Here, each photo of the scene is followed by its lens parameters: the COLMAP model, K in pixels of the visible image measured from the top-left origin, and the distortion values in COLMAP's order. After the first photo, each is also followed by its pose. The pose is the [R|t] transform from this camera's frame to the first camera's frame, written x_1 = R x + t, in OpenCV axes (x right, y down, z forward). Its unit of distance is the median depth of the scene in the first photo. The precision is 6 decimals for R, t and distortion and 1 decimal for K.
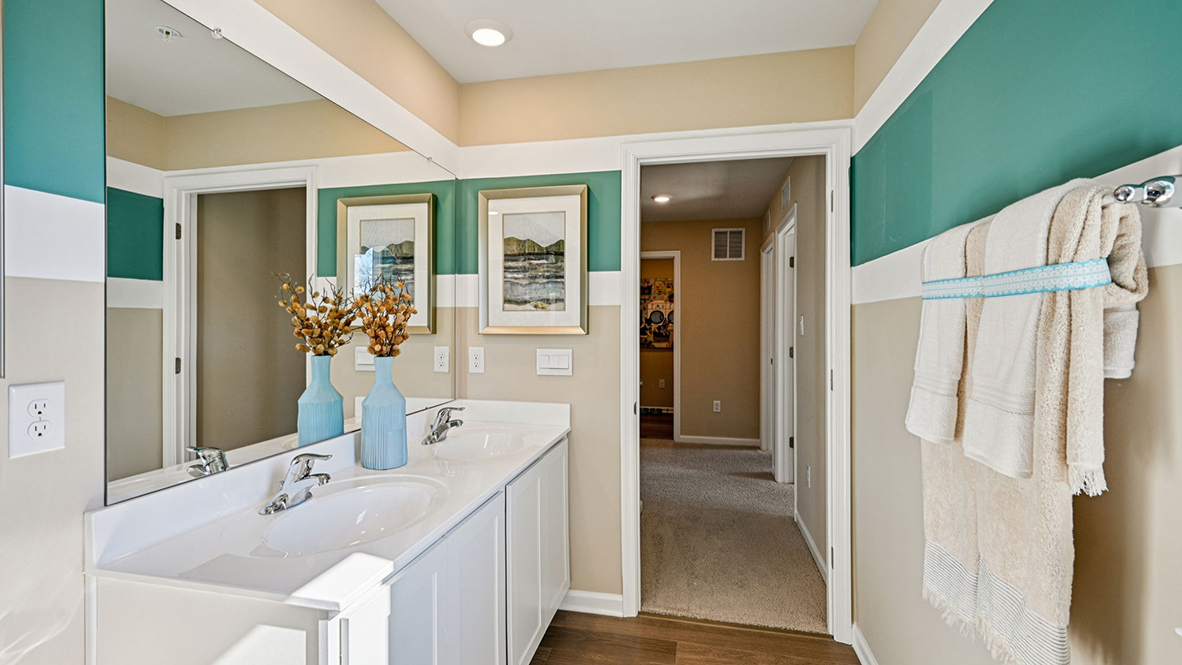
lens RADIAL K [[505.1, 0, 591.7], [0, 505.1, 330.5], [0, 0, 1]] dist [-0.000689, -0.000009]
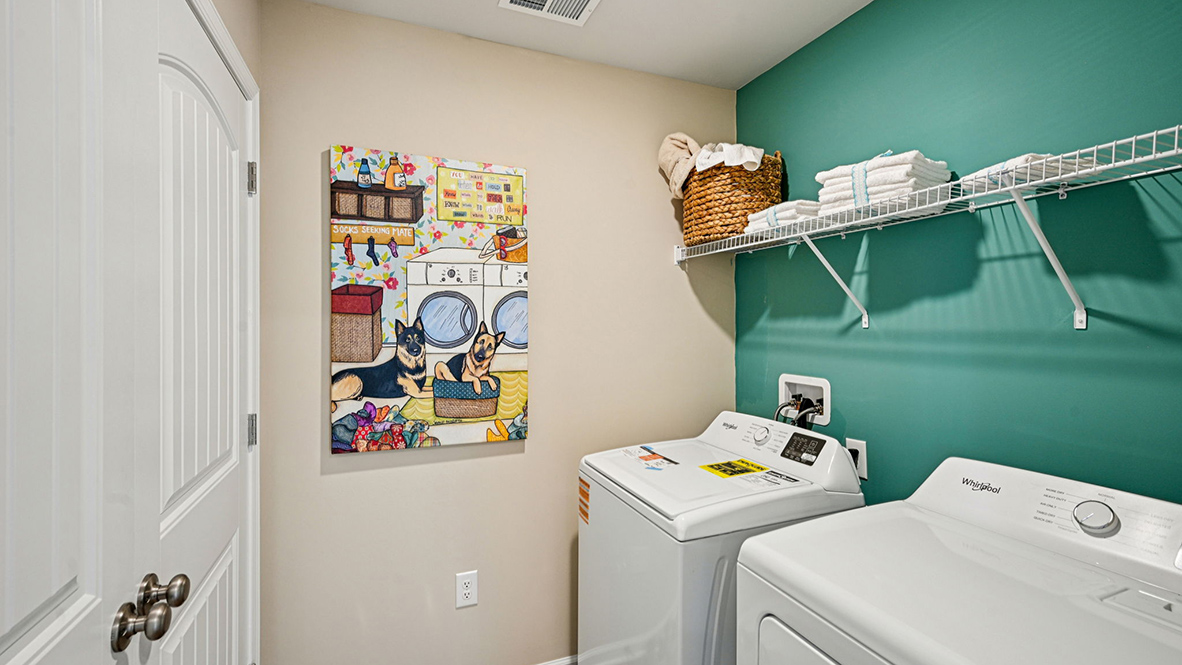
lens RADIAL K [[505.1, 0, 590.8], [0, 505.1, 326.1], [0, 0, 1]] dist [-0.000689, -0.000009]
pose [[0.821607, -0.000219, 0.570054, 0.047902], [0.001723, 0.999996, -0.002099, -0.022118], [-0.570051, 0.002707, 0.821605, 0.763117]]
